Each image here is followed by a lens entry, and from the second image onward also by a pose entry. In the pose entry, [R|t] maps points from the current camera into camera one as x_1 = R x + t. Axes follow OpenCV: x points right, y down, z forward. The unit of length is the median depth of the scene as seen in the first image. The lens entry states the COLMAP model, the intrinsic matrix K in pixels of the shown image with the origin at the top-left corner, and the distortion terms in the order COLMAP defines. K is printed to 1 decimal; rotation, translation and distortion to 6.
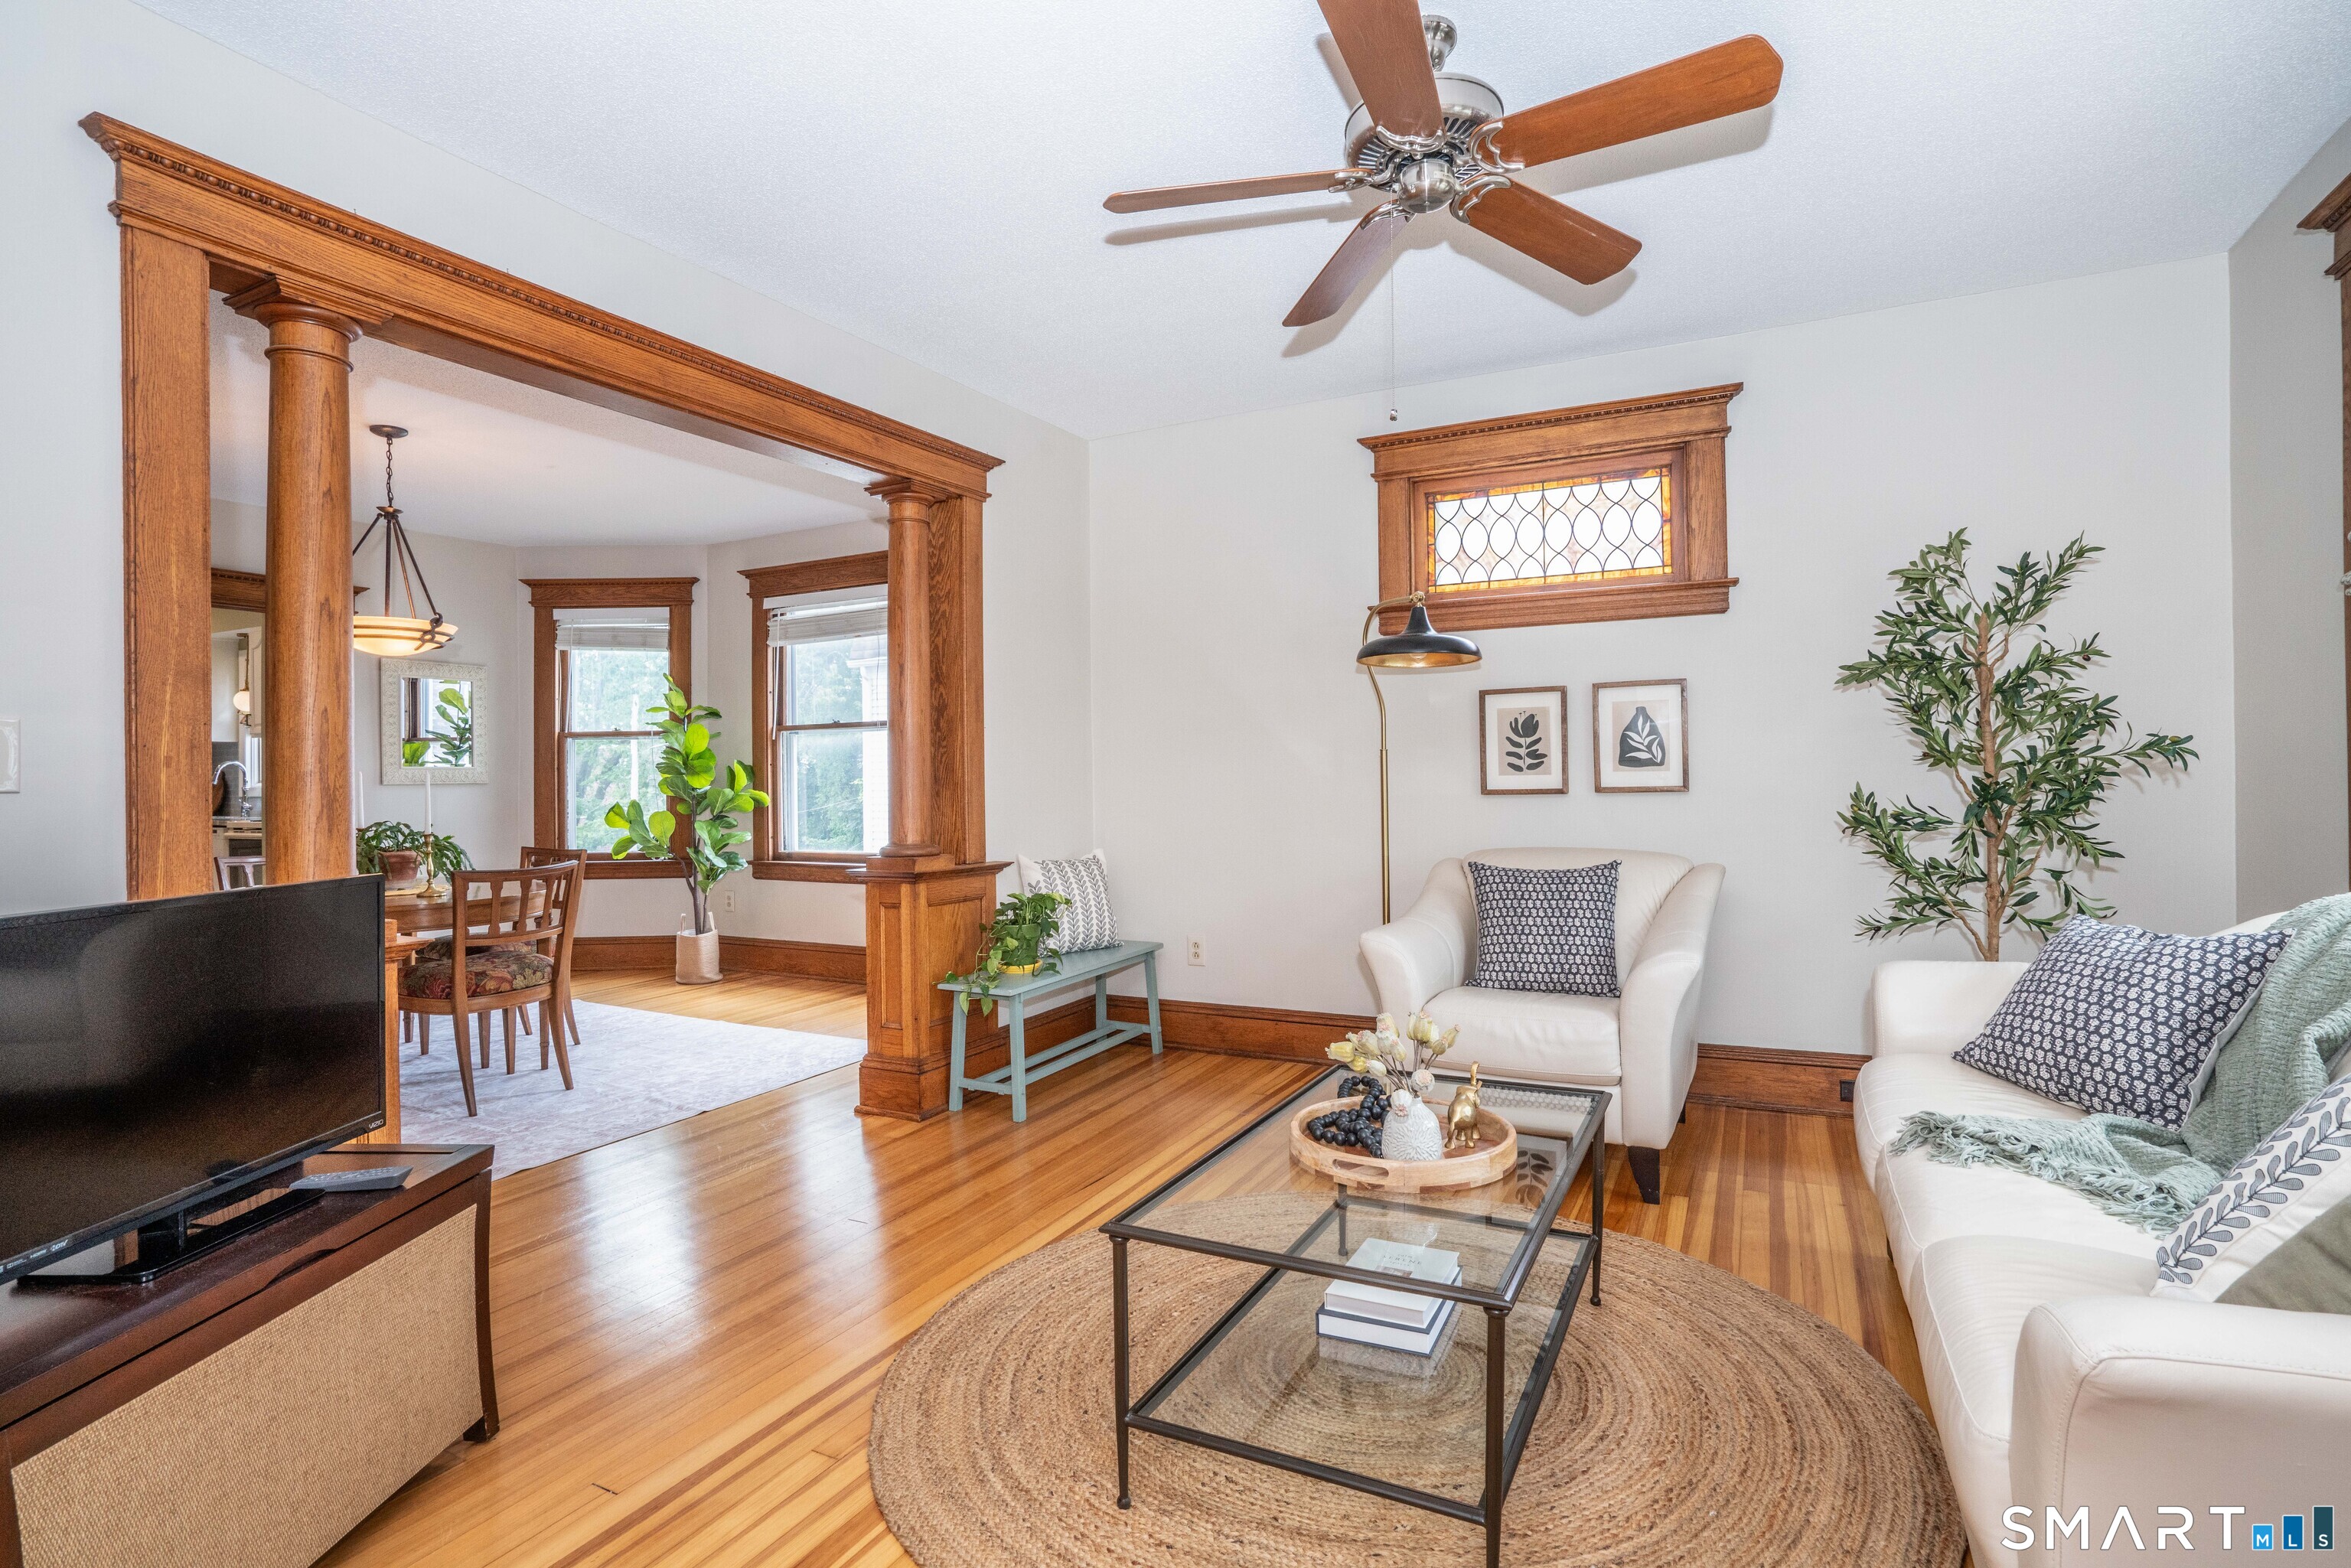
lens RADIAL K [[1155.8, 0, 1153.8], [0, 1155.8, 778.4], [0, 0, 1]] dist [-0.017202, 0.001037]
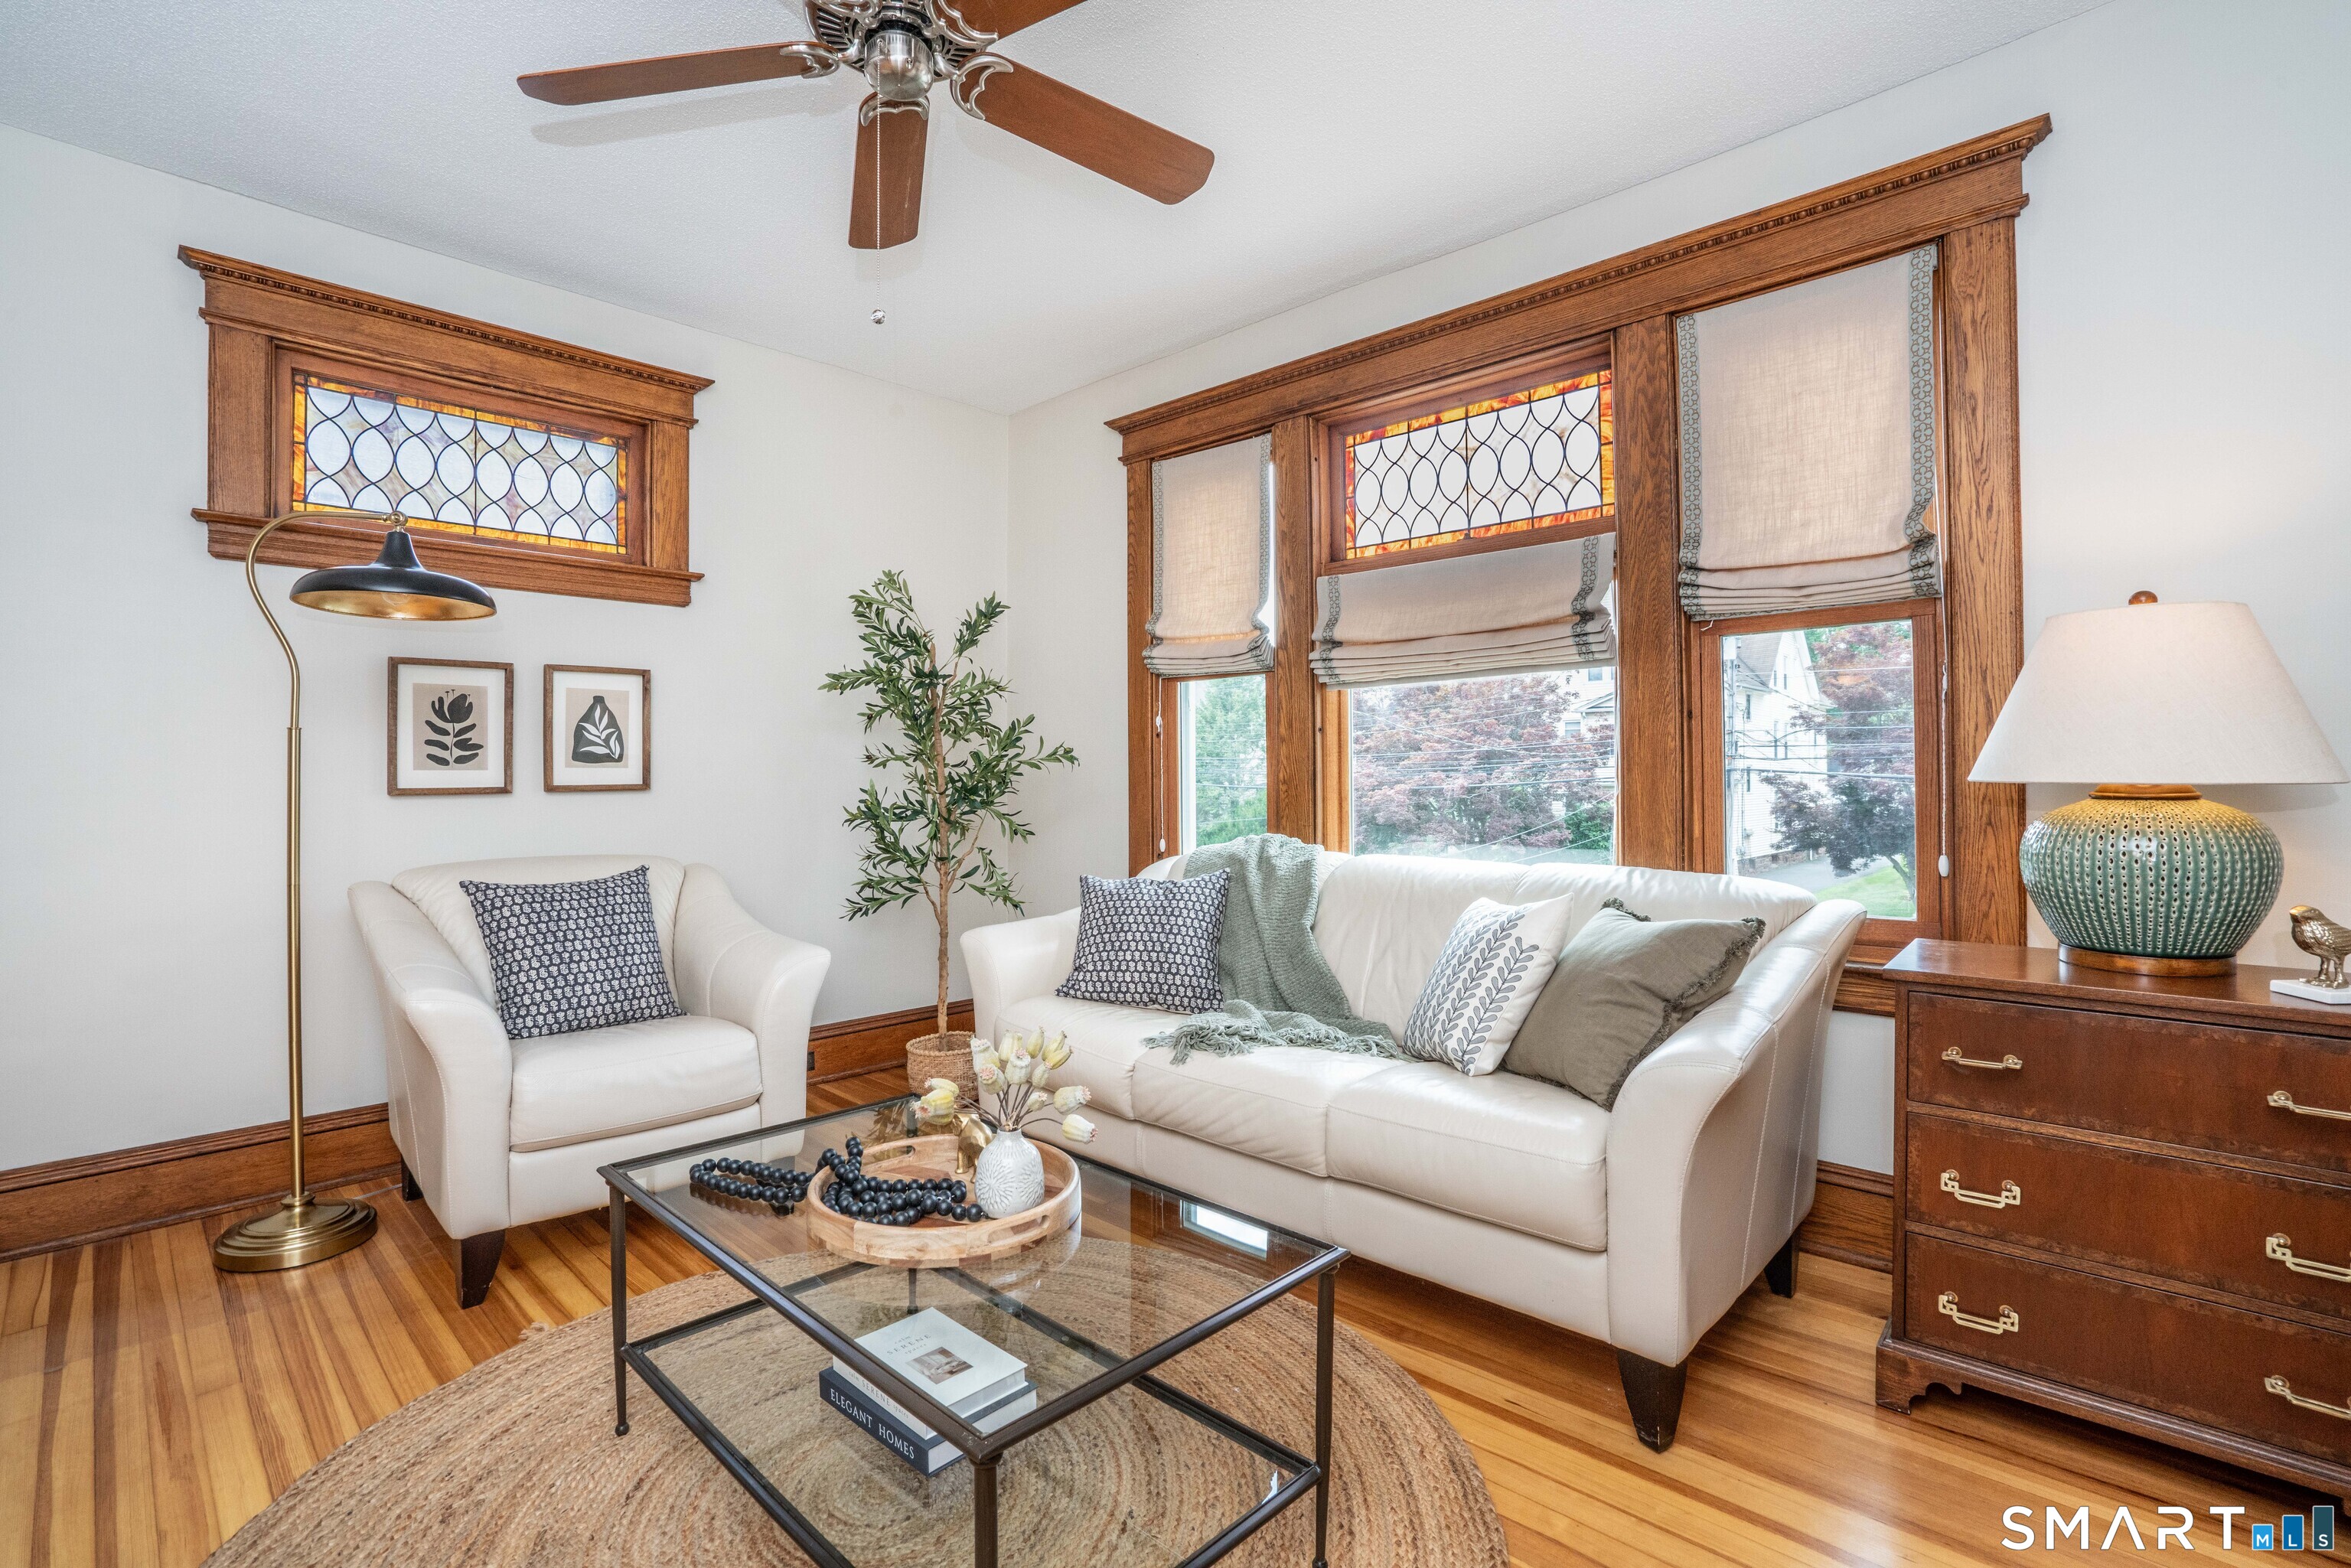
lens RADIAL K [[1081.3, 0, 1190.4], [0, 1081.3, 770.1], [0, 0, 1]] dist [-0.024796, 0.001942]
pose [[0.287998, 0.019616, 0.957430, -0.235180], [0.002715, 0.999769, -0.021301, 0.014111], [-0.957627, 0.008734, 0.287878, 0.307167]]
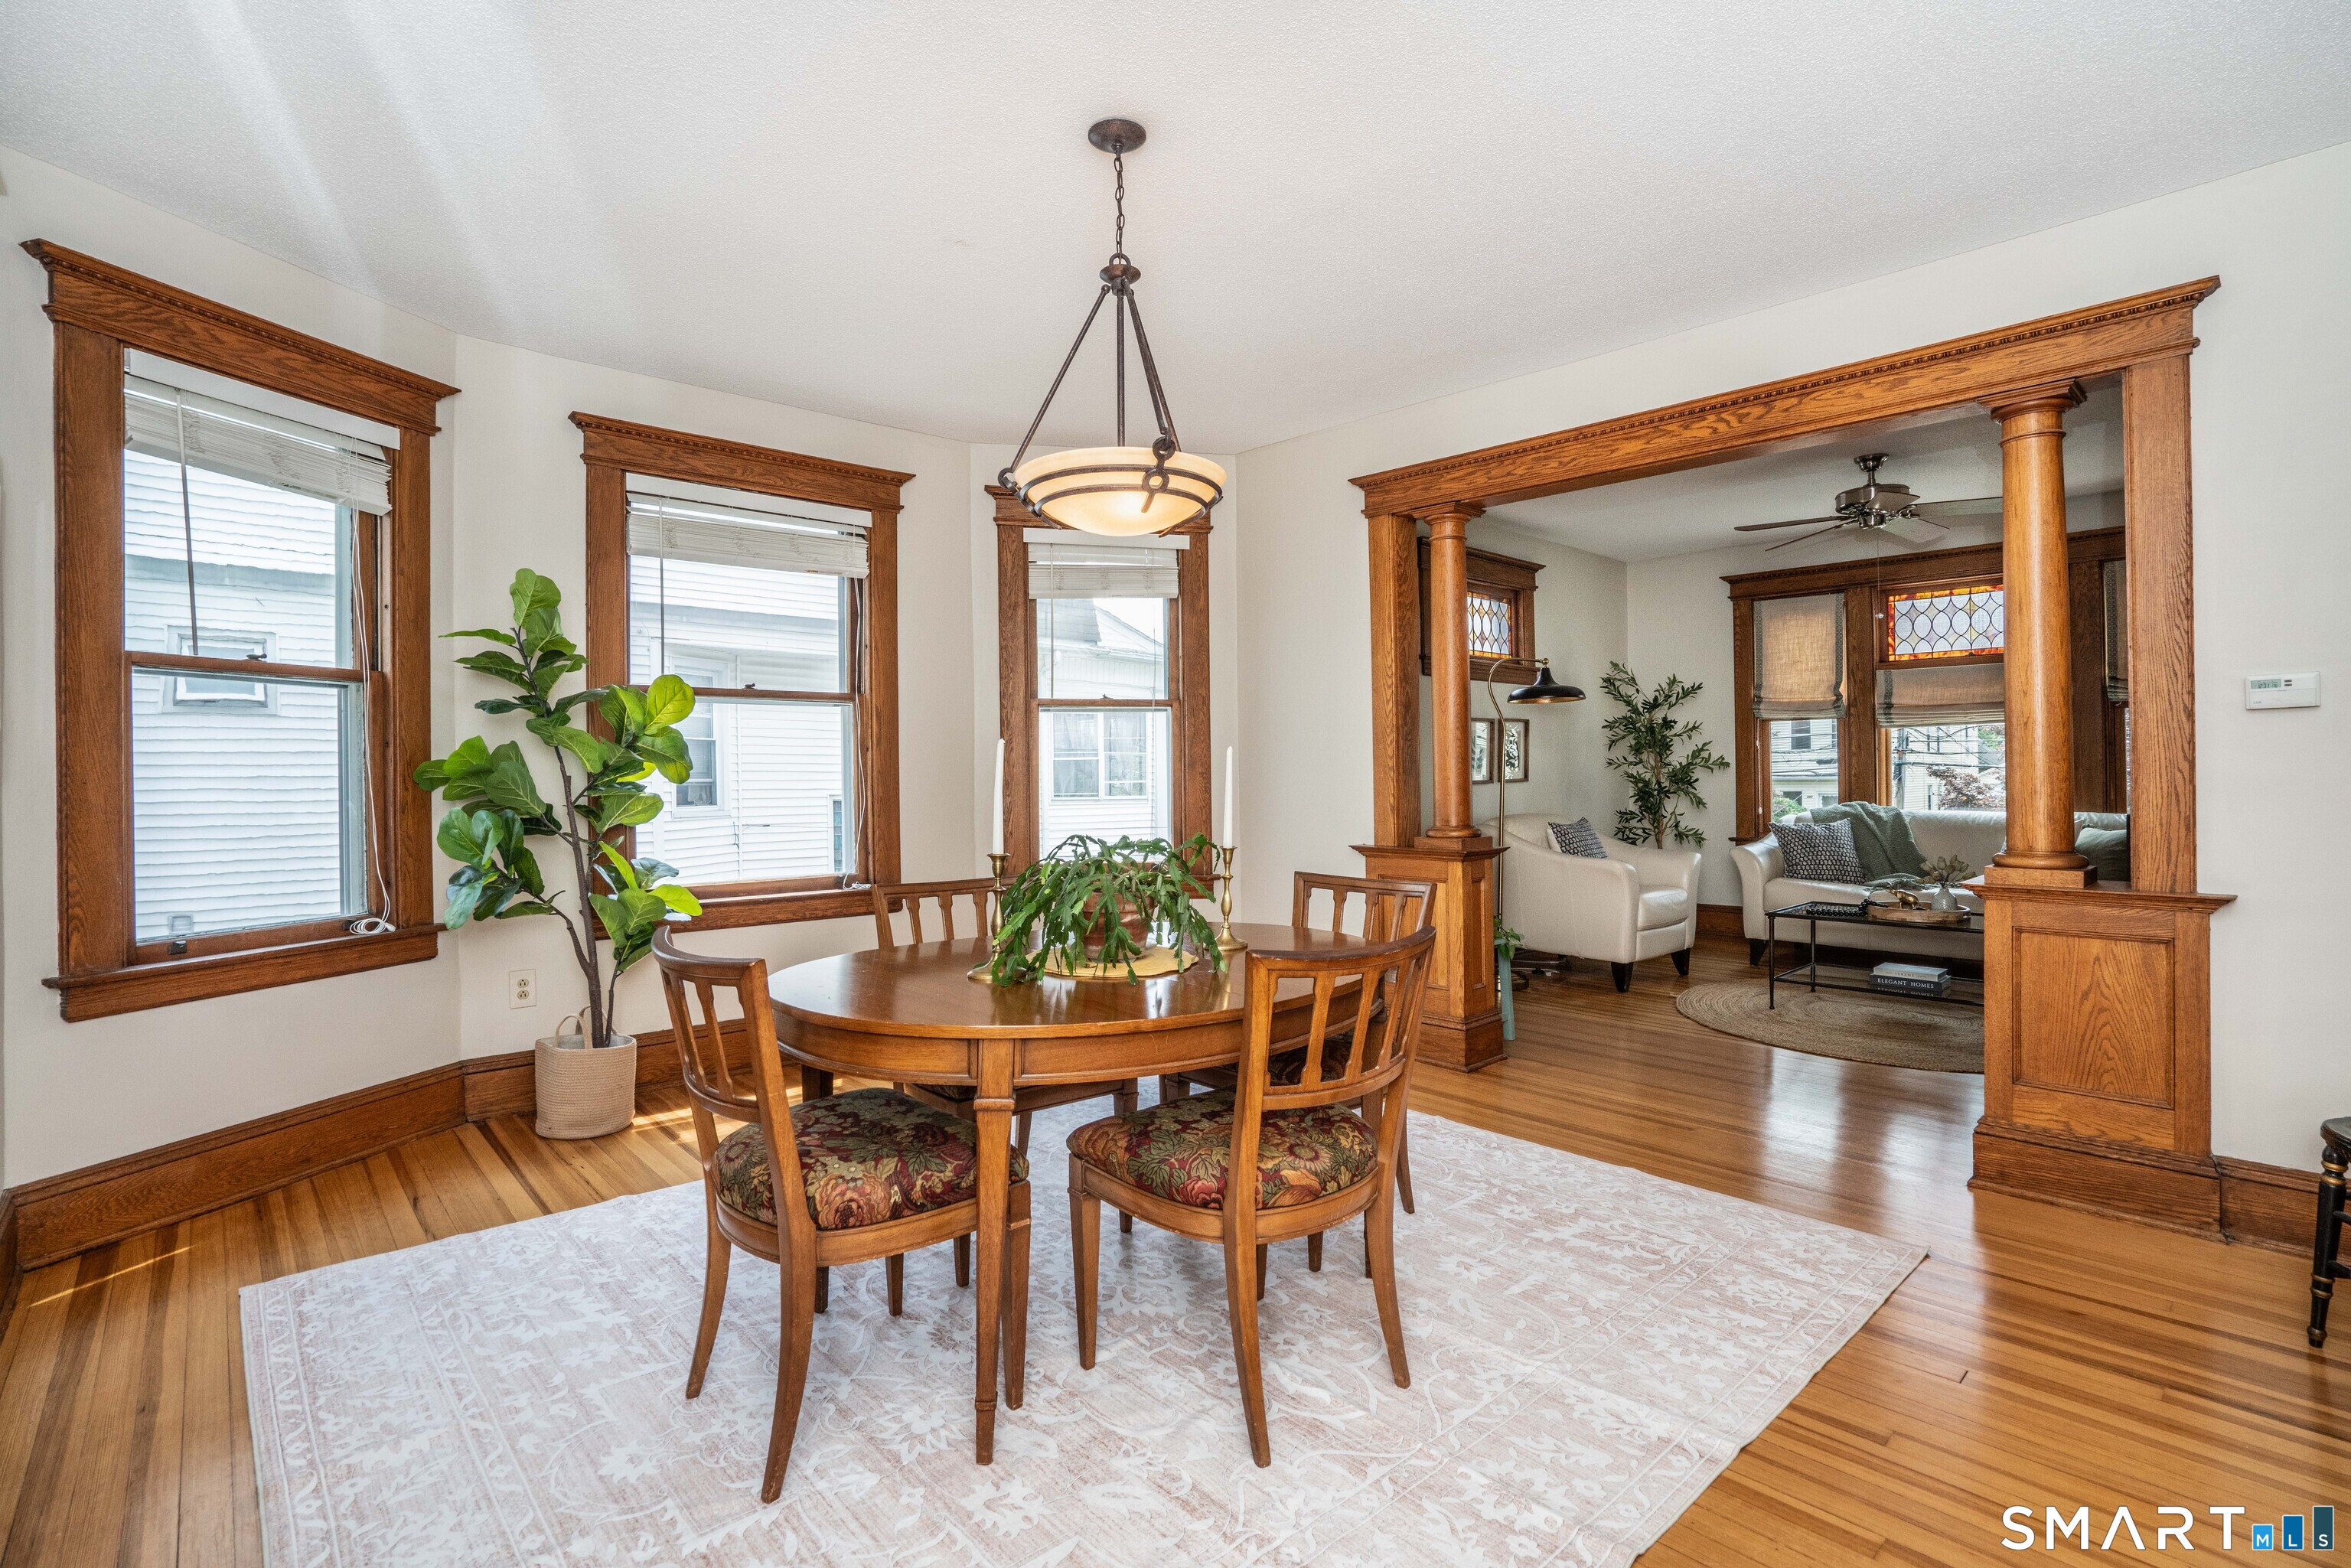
lens RADIAL K [[1081.3, 0, 1211.8], [0, 1081.3, 783.1], [0, 0, 1]] dist [-0.024796, 0.001942]
pose [[0.328673, 0.003145, 0.944439, -1.247340], [0.007369, 0.999955, -0.005894, 0.019471], [-0.944415, 0.008897, 0.328635, 0.861030]]
